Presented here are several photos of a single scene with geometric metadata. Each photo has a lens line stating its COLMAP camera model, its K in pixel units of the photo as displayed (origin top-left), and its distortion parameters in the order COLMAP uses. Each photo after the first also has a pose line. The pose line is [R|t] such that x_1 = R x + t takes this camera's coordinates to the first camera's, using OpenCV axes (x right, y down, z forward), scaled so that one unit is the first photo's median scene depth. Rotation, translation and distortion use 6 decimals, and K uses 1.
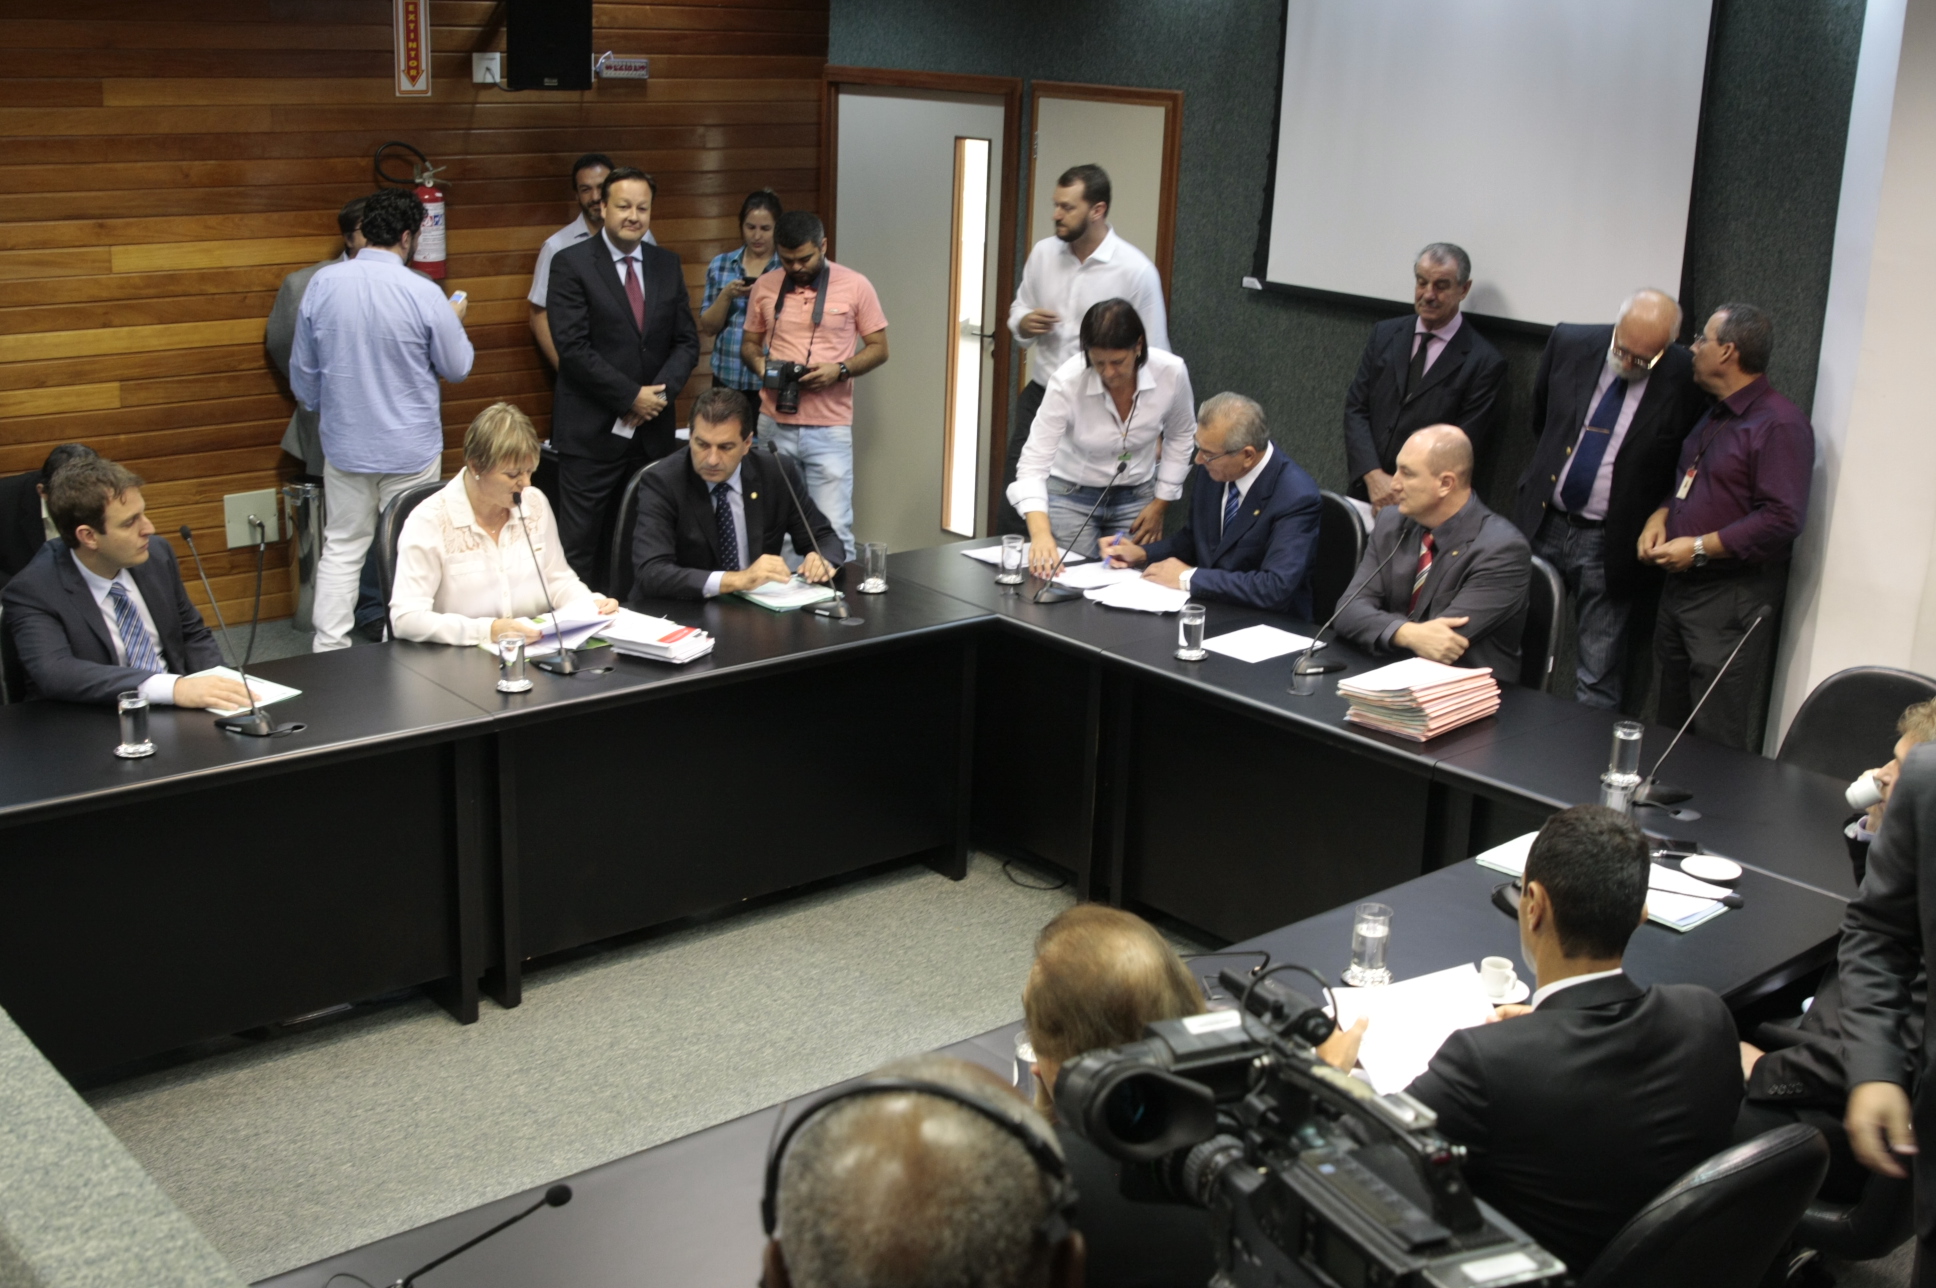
lens RADIAL K [[2432.9, 0, 968.0], [0, 2432.9, 644.0], [0, 0, 1]] dist [-0.001768, 0.002602]
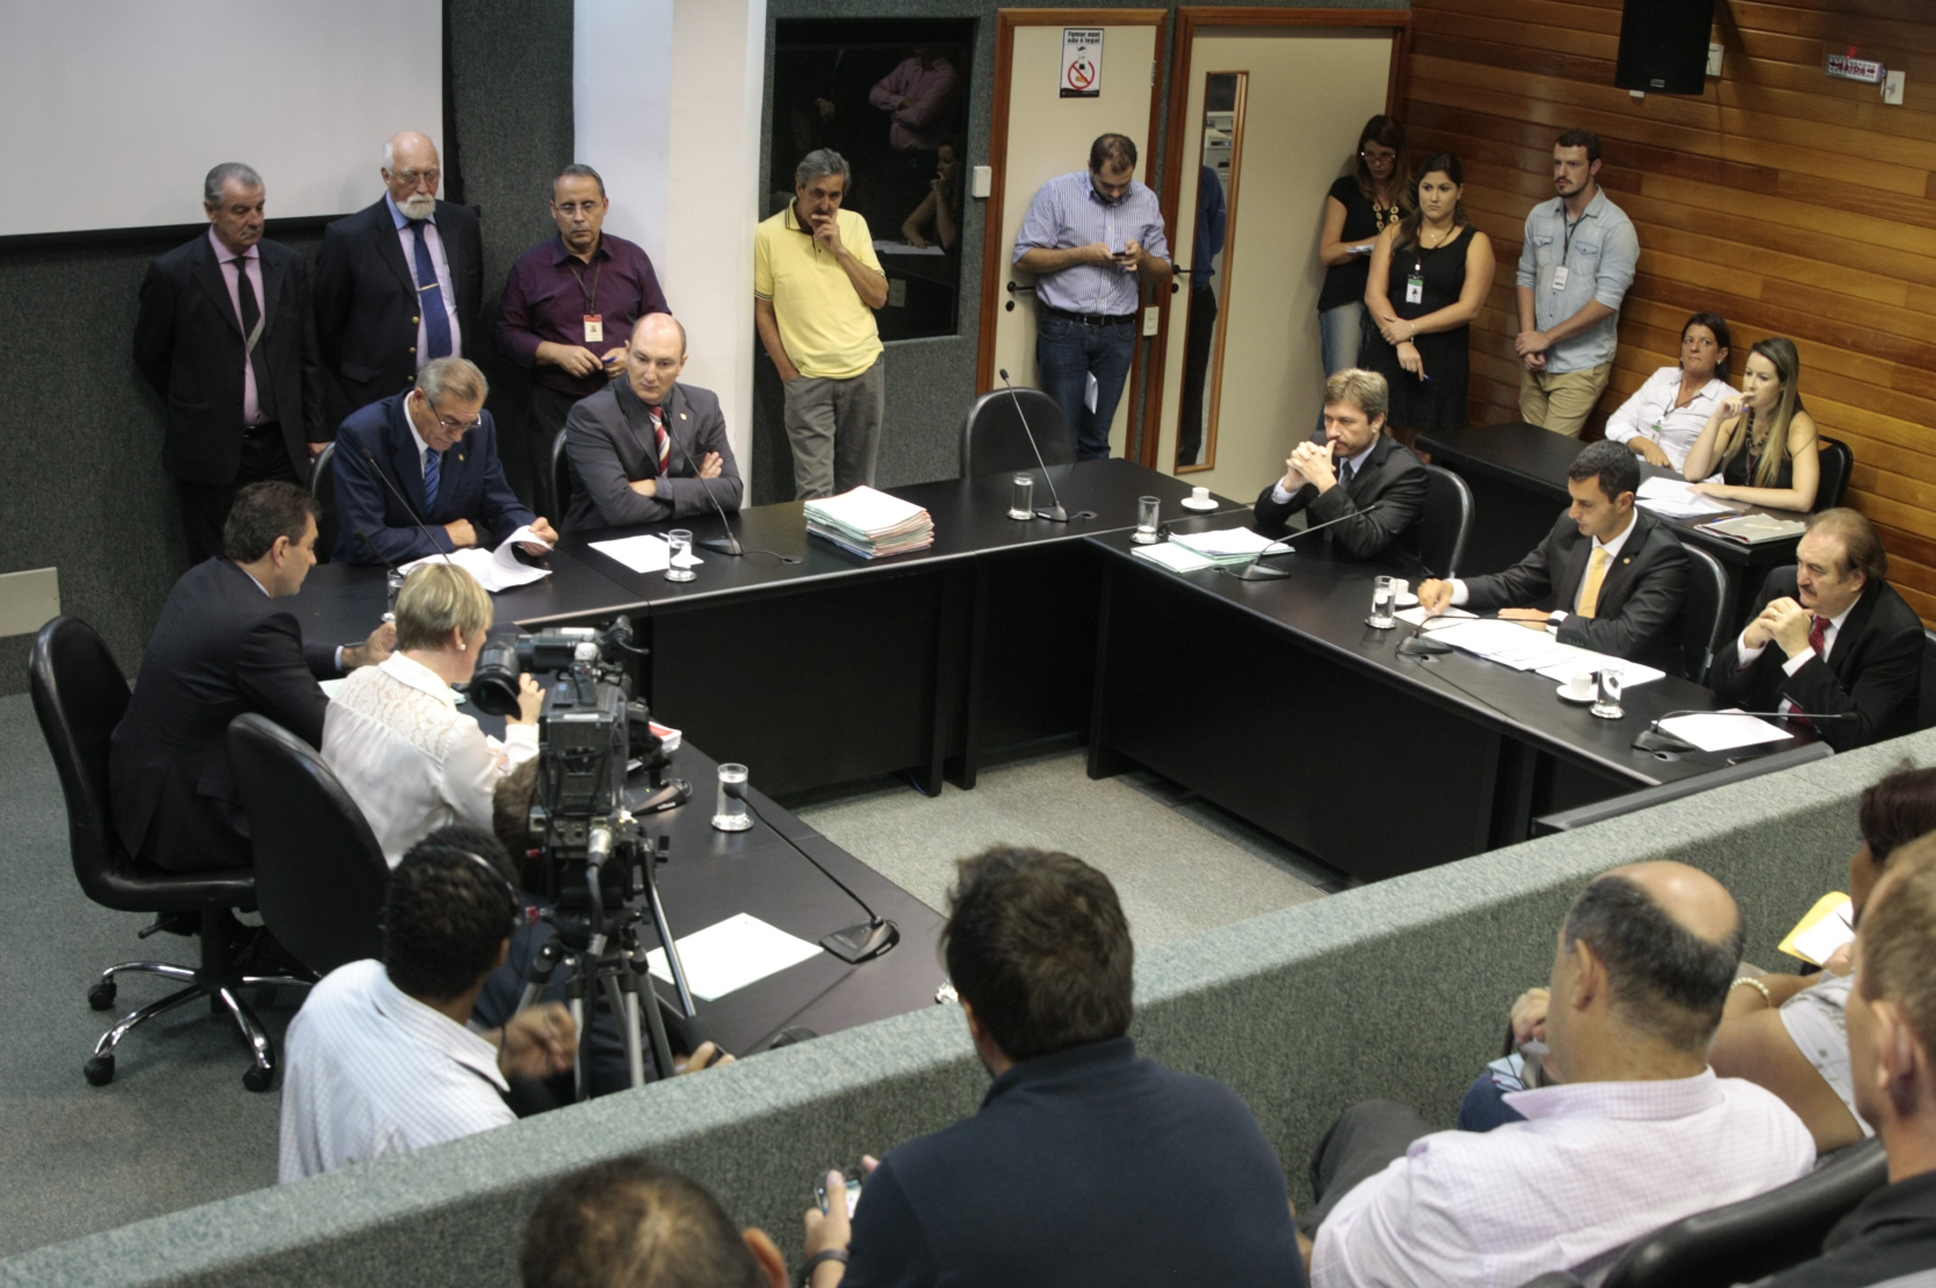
lens RADIAL K [[2432.9, 0, 968.0], [0, 2432.9, 644.0], [0, 0, 1]] dist [-0.001768, 0.002602]
pose [[0.109032, -0.361162, 0.926107, -0.800654], [0.222885, 0.916822, 0.331300, -0.262909], [-0.968728, 0.170293, 0.180460, 0.624464]]
